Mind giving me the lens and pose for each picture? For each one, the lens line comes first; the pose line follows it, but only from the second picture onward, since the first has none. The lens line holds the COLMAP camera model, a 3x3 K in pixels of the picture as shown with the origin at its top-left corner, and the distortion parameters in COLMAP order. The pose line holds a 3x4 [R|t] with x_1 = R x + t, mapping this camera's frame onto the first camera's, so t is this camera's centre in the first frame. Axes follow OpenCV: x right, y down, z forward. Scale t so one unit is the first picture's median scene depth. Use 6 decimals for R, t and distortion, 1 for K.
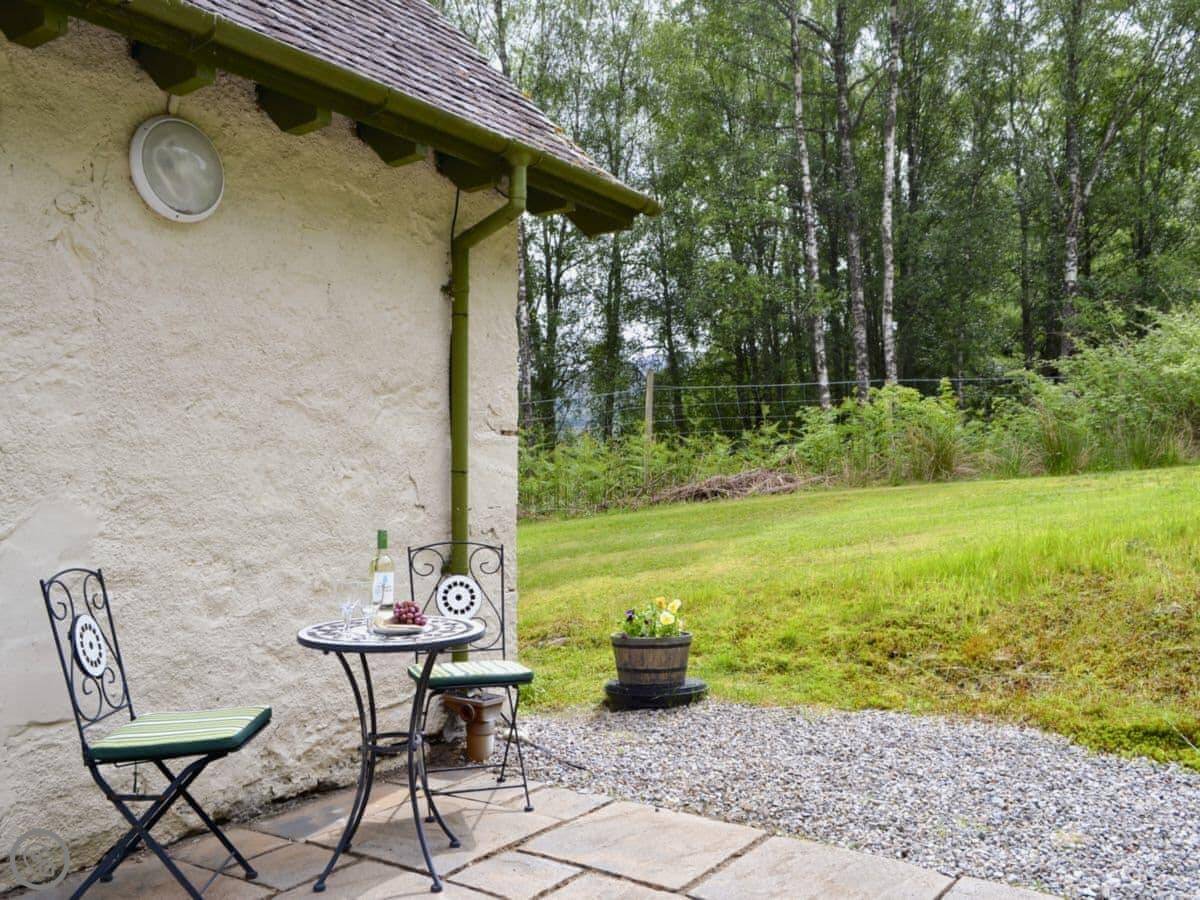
lens RADIAL K [[1016.8, 0, 599.1], [0, 1016.8, 412.5], [0, 0, 1]] dist [0.068567, 0.000144]
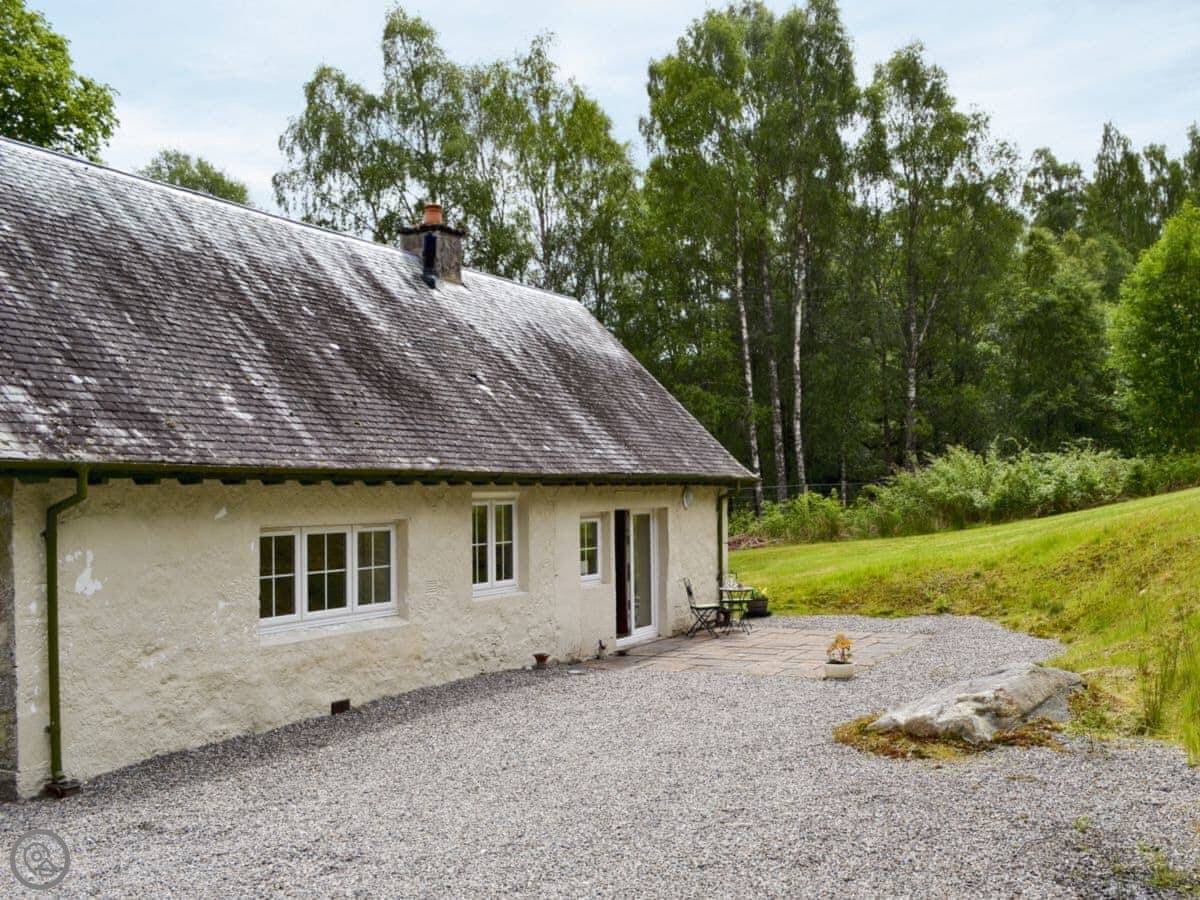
lens RADIAL K [[1112.5, 0, 600.0], [0, 1112.5, 450.0], [0, 0, 1]] dist [-0.000242, 0.000093]
pose [[0.992535, -0.003671, 0.121906, -0.373759], [0.002020, 0.999905, 0.013657, -0.135448], [-0.121945, -0.013309, 0.992448, -1.075121]]
